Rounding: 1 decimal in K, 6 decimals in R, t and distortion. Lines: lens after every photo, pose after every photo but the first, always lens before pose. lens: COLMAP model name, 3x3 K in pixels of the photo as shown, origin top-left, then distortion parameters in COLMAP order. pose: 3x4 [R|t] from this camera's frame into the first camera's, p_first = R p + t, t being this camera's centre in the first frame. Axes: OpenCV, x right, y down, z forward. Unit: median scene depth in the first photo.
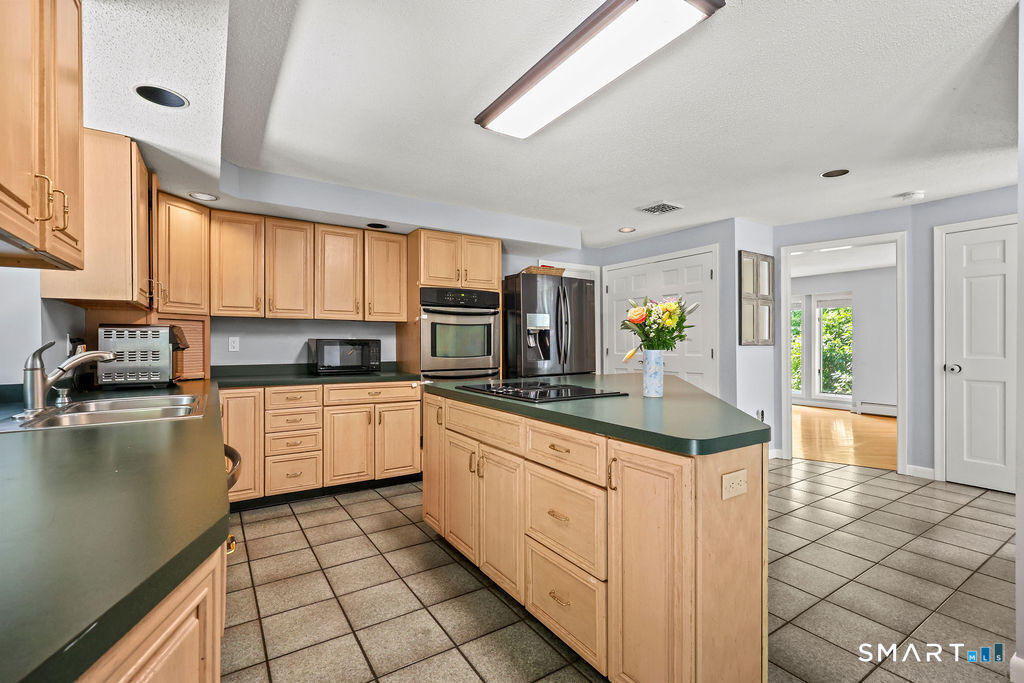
lens RADIAL K [[465.4, 0, 513.9], [0, 465.4, 341.0], [0, 0, 1]] dist [0.000947, 0.000054]
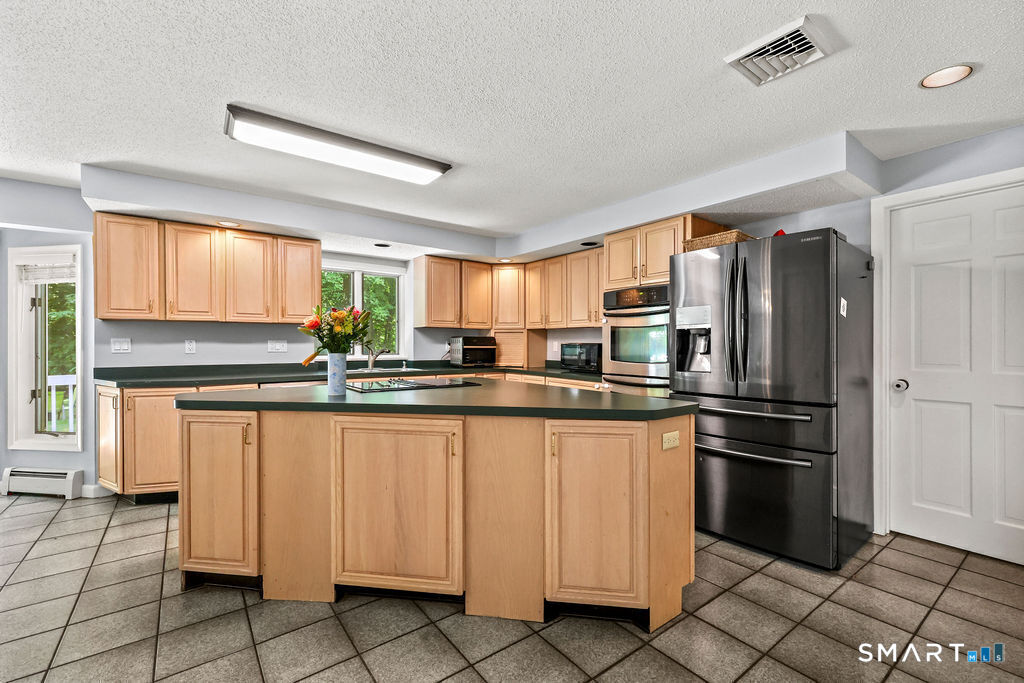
lens RADIAL K [[440.6, 0, 512.7], [0, 440.6, 343.8], [0, 0, 1]] dist [-0.000911, -0.000063]
pose [[0.060070, -0.001212, -0.998193, 0.796355], [-0.001239, 0.999998, -0.001289, -0.000379], [0.998193, 0.001314, 0.060069, 0.774260]]
